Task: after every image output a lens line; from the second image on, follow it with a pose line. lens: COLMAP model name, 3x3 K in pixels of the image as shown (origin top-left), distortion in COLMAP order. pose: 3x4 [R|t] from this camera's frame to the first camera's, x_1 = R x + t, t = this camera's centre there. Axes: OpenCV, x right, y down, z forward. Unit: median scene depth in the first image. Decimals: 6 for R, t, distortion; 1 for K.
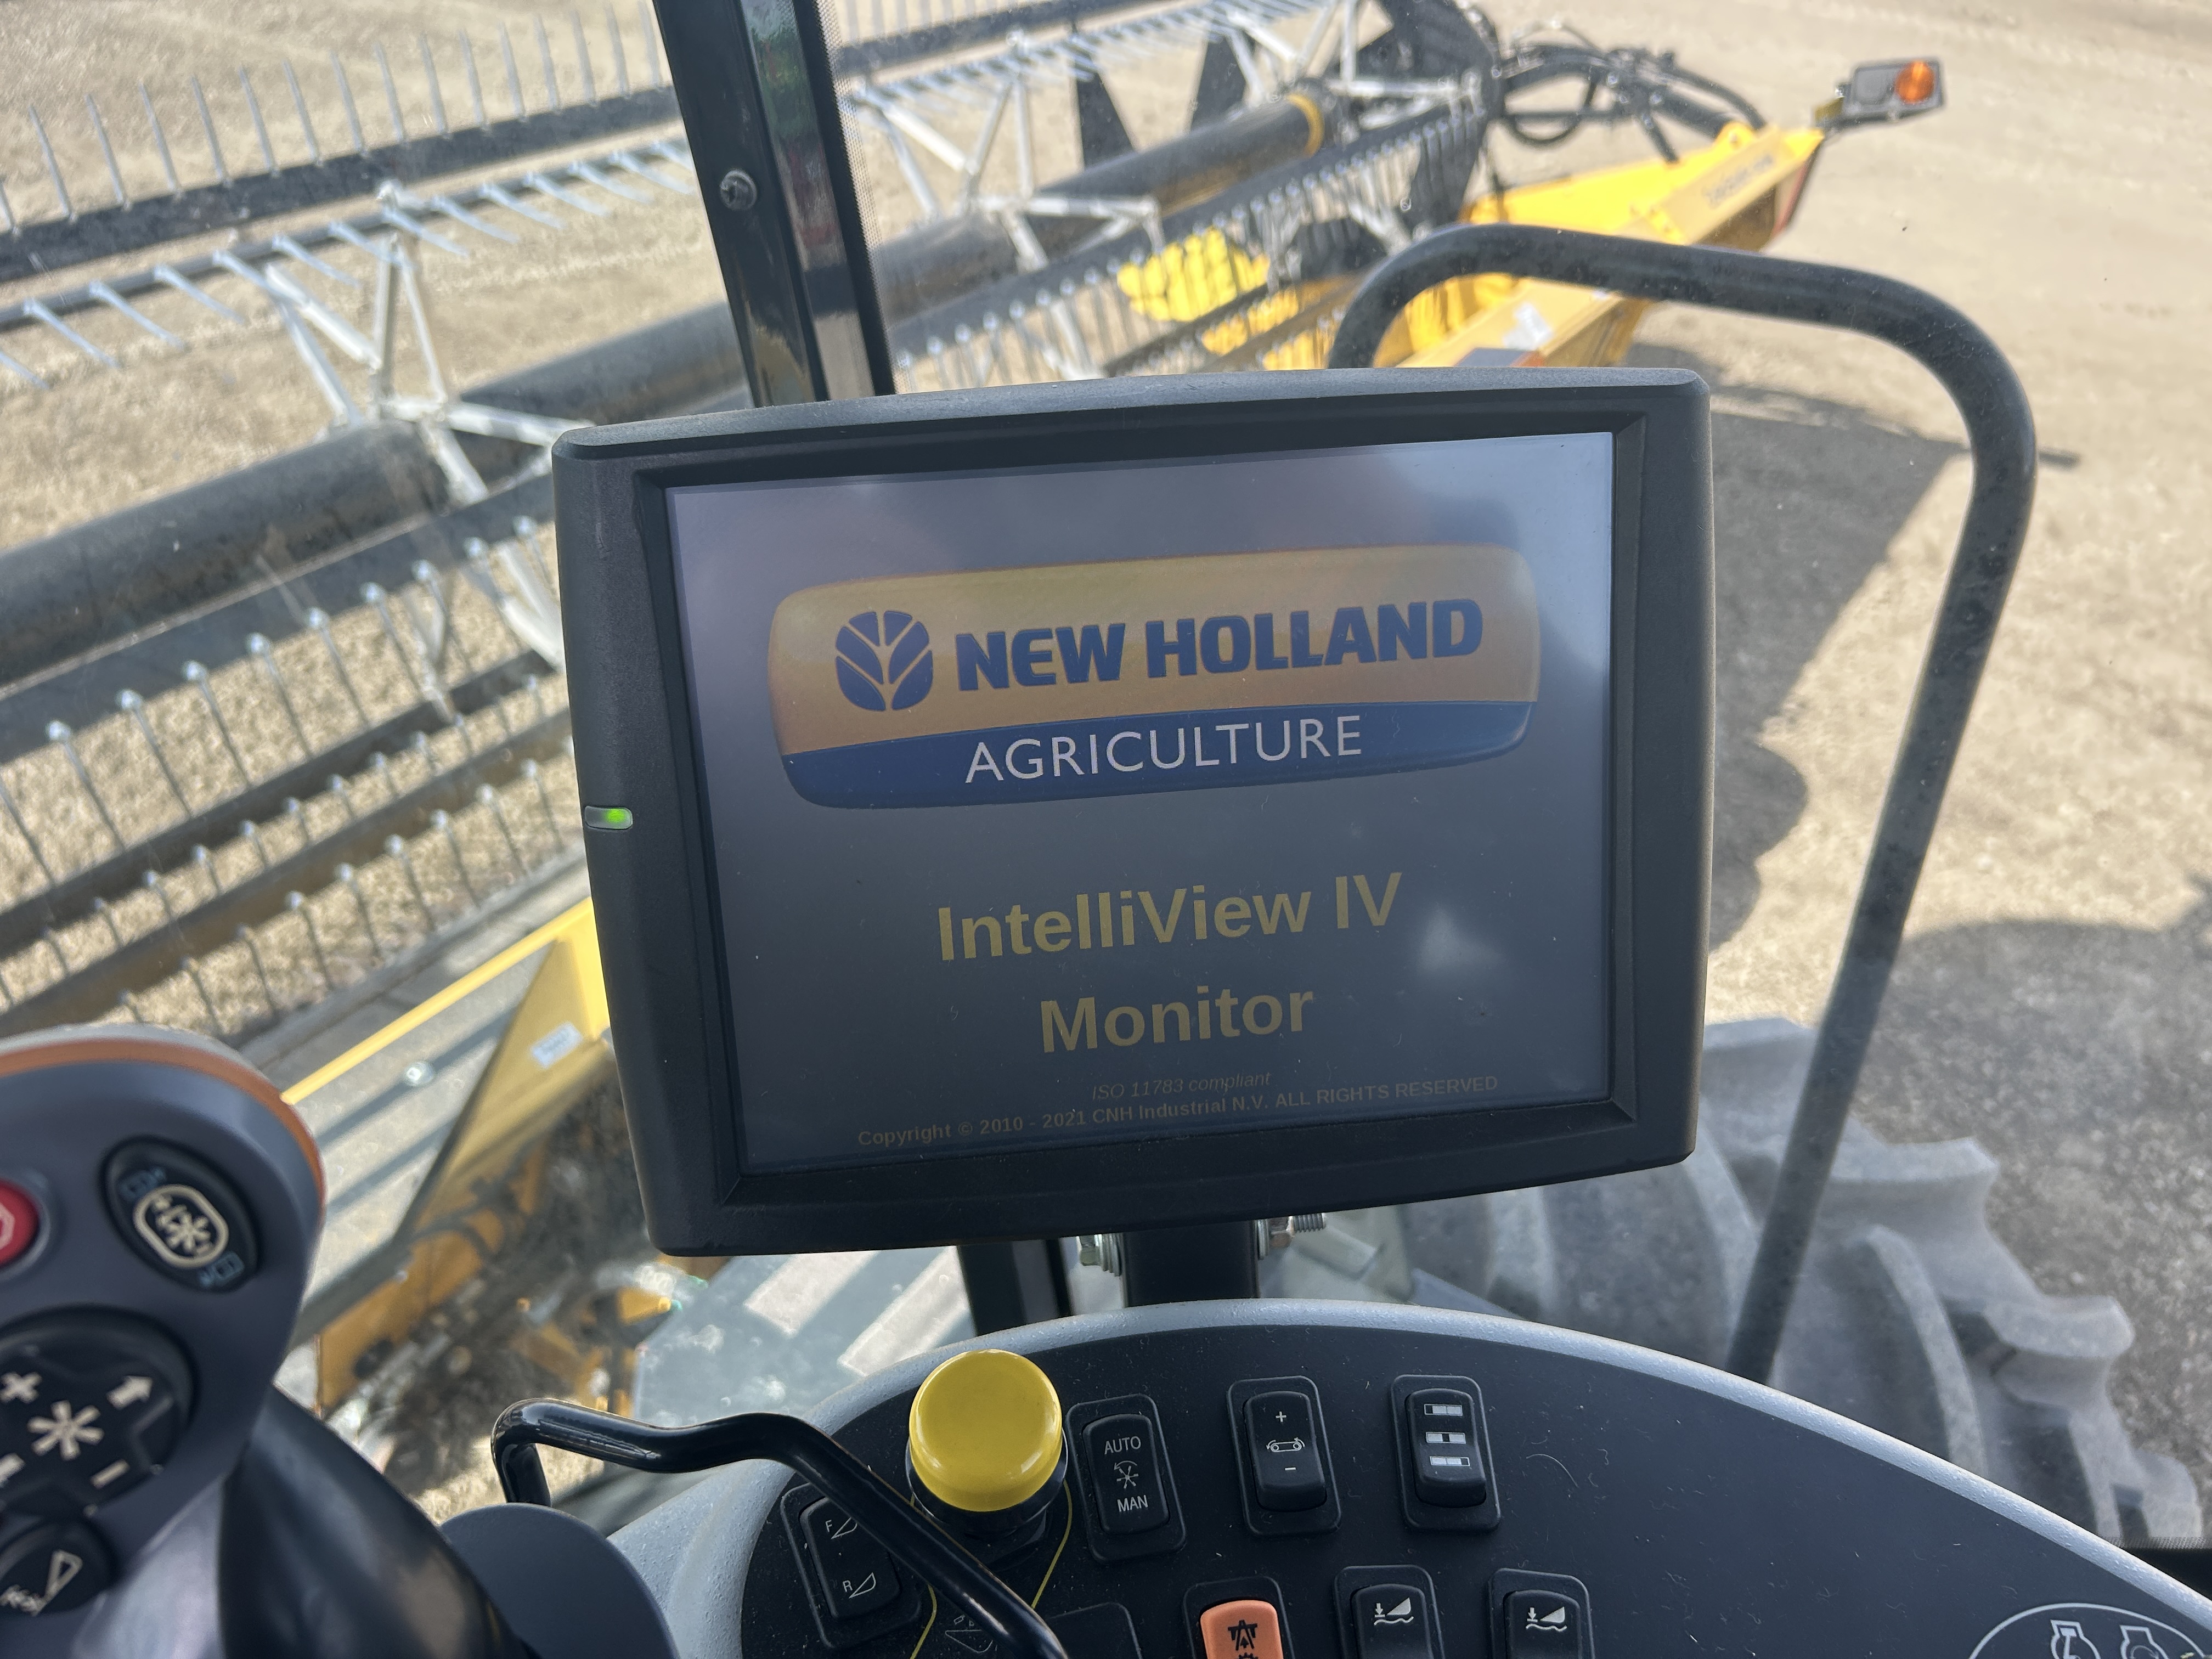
lens RADIAL K [[1672.6, 0, 1106.5], [0, 1672.6, 815.1], [0, 0, 1]] dist [0.008736, -0.029267]
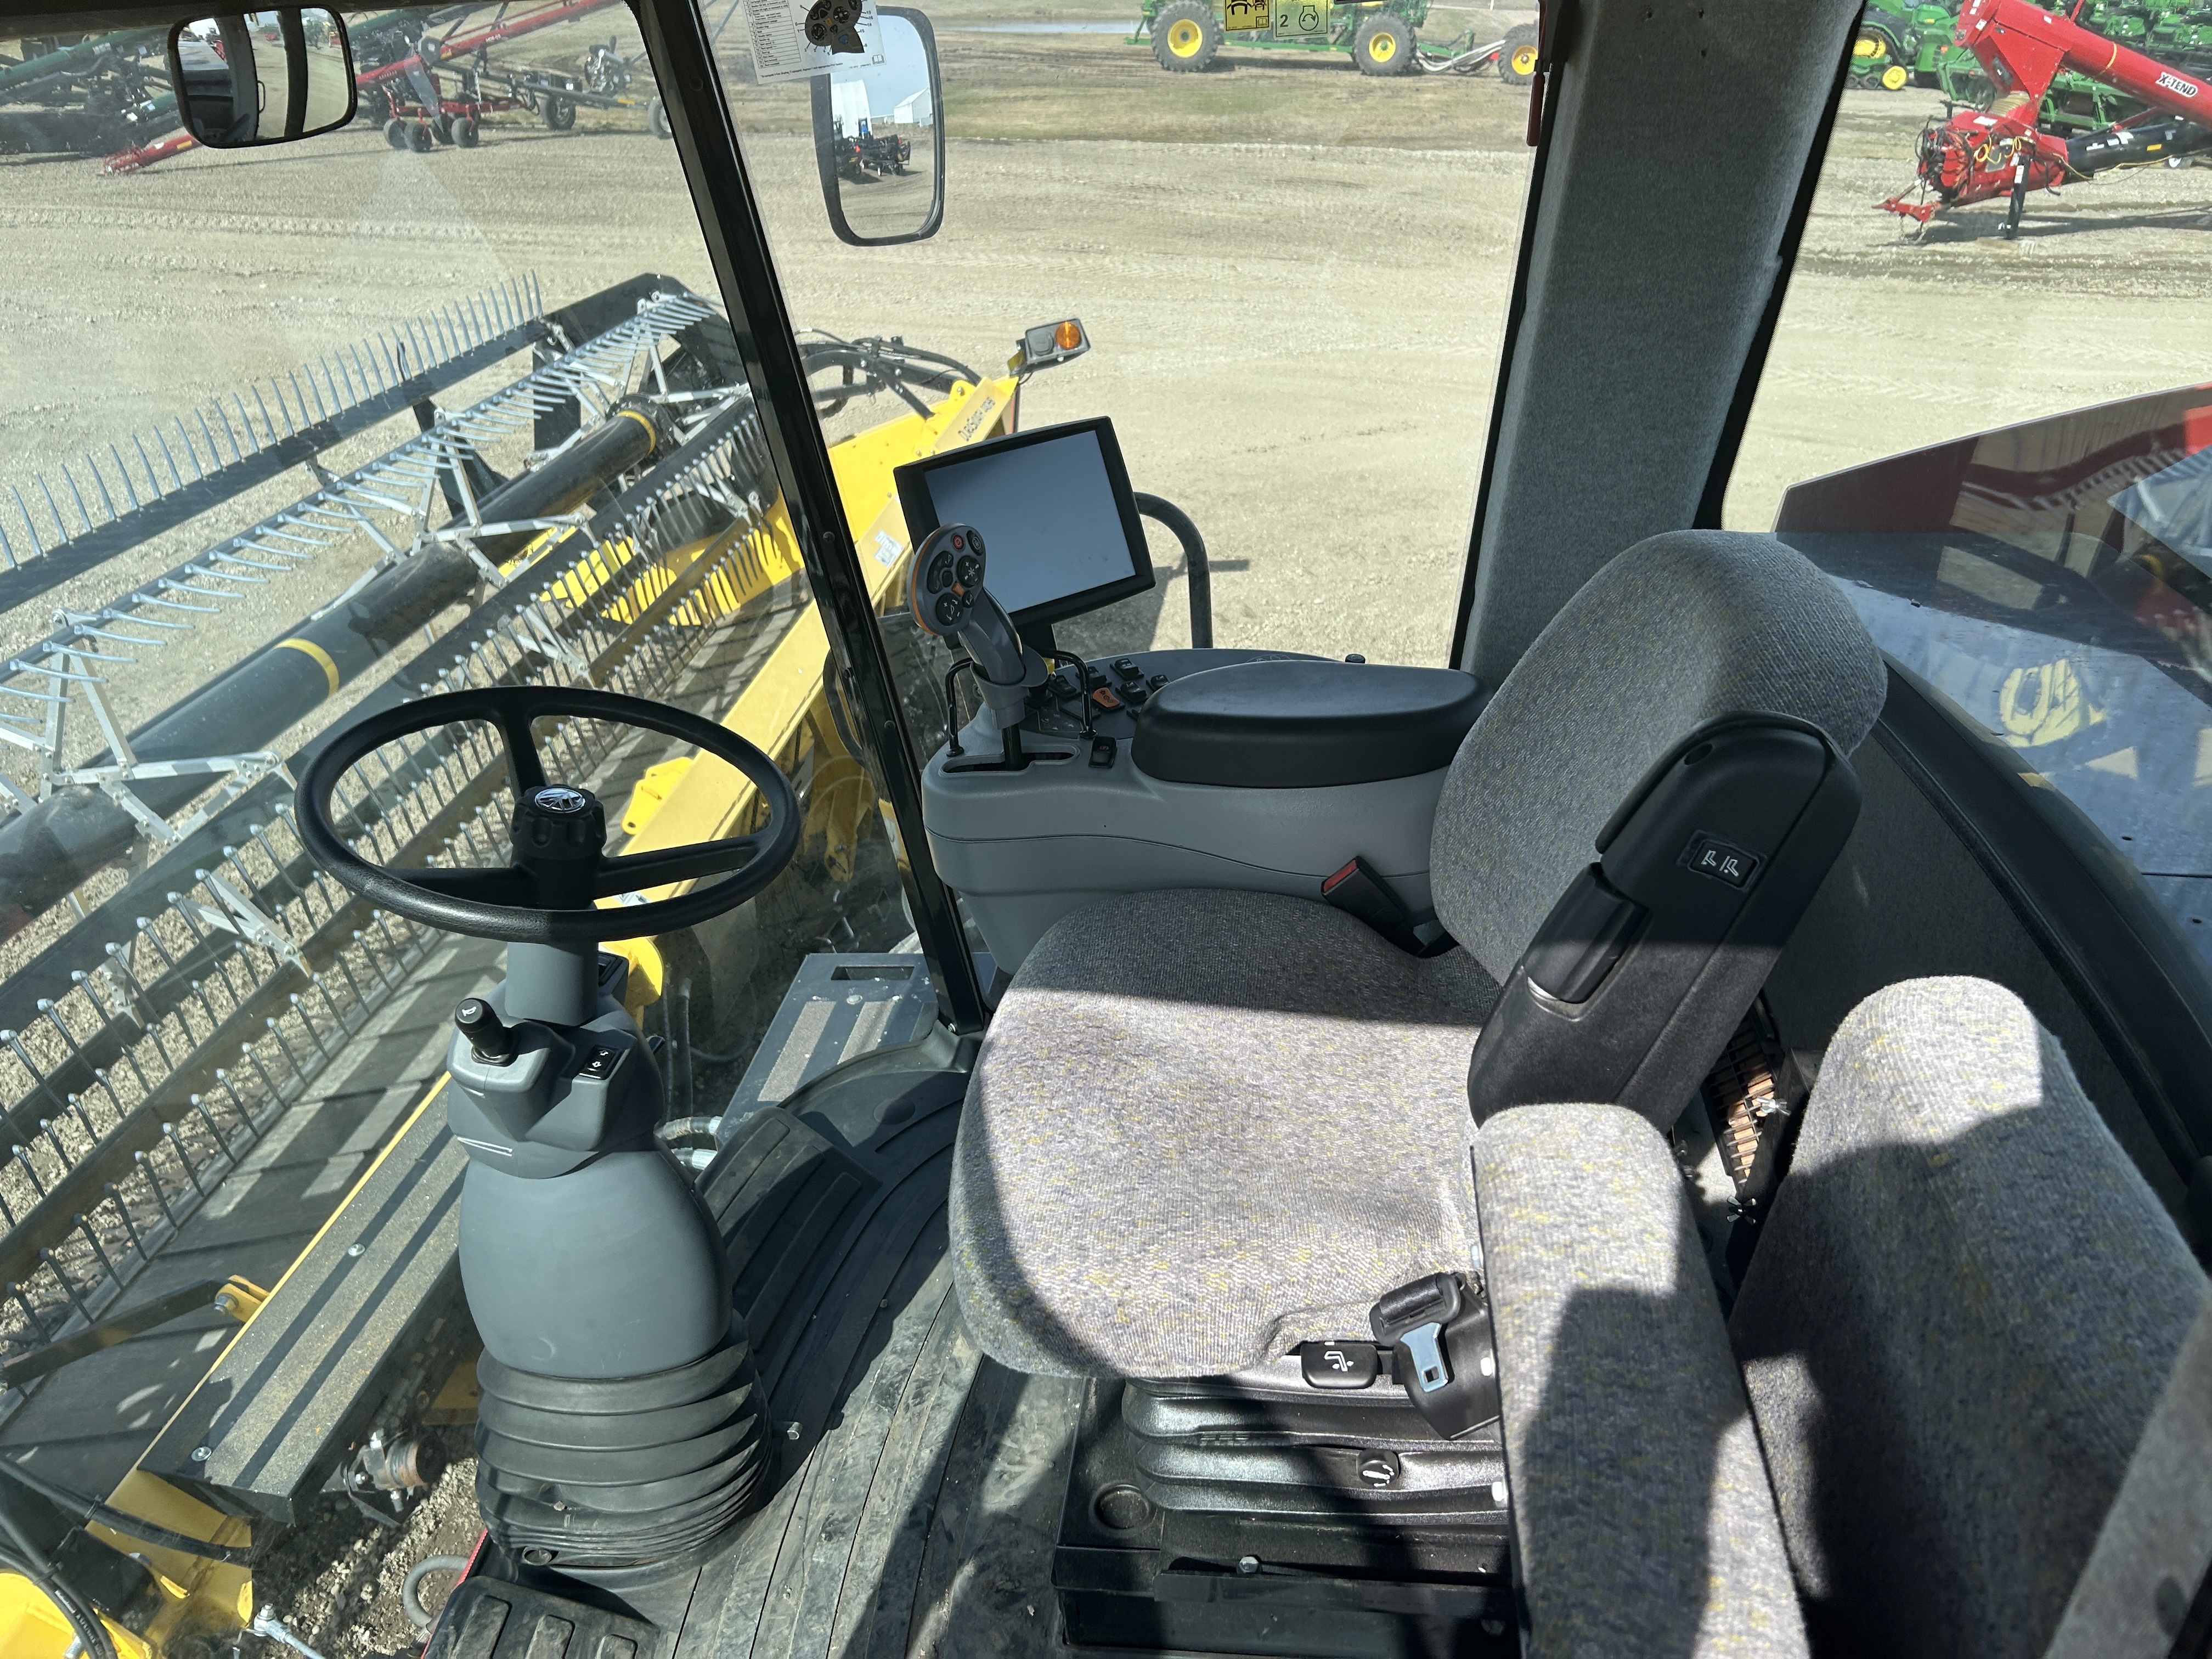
lens RADIAL K [[1634.1, 0, 1106.0], [0, 1634.1, 829.5], [0, 0, 1]] dist [0.023573, -0.005068]
pose [[0.888617, -0.258675, 0.378743, -0.122168], [0.302567, 0.951224, -0.060221, 0.057793], [-0.344692, 0.168109, 0.923541, -0.226939]]
